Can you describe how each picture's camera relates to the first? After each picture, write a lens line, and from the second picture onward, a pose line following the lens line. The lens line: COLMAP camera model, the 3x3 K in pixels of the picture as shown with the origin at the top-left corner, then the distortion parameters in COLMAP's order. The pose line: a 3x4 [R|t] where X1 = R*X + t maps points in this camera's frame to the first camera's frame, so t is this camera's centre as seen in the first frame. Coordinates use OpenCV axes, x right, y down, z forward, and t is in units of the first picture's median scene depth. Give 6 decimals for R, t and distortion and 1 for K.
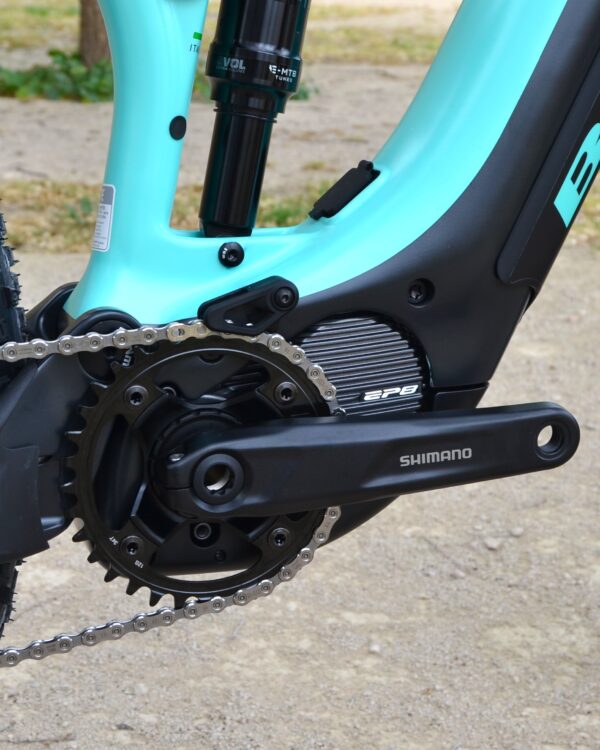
lens RADIAL K [[1574.3, 0, 300.0], [0, 1574.3, 375.0], [0, 0, 1]] dist [-0.090399, 0.166547]
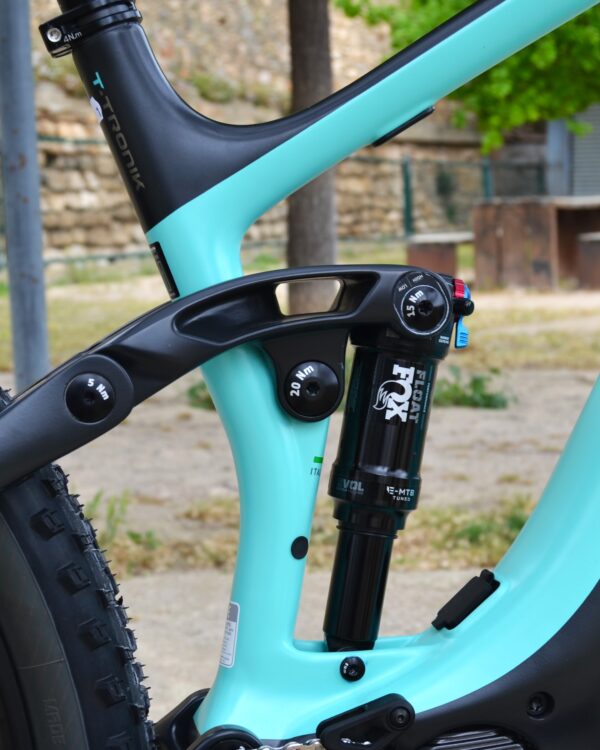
lens RADIAL K [[1529.4, 0, 300.0], [0, 1529.4, 375.0], [0, 0, 1]] dist [-0.057229, -0.073894]
pose [[0.989141, -0.020641, -0.145510, 0.070223], [-0.004873, 0.984938, -0.172837, -0.091452], [0.146886, 0.171670, 0.974143, -0.010564]]
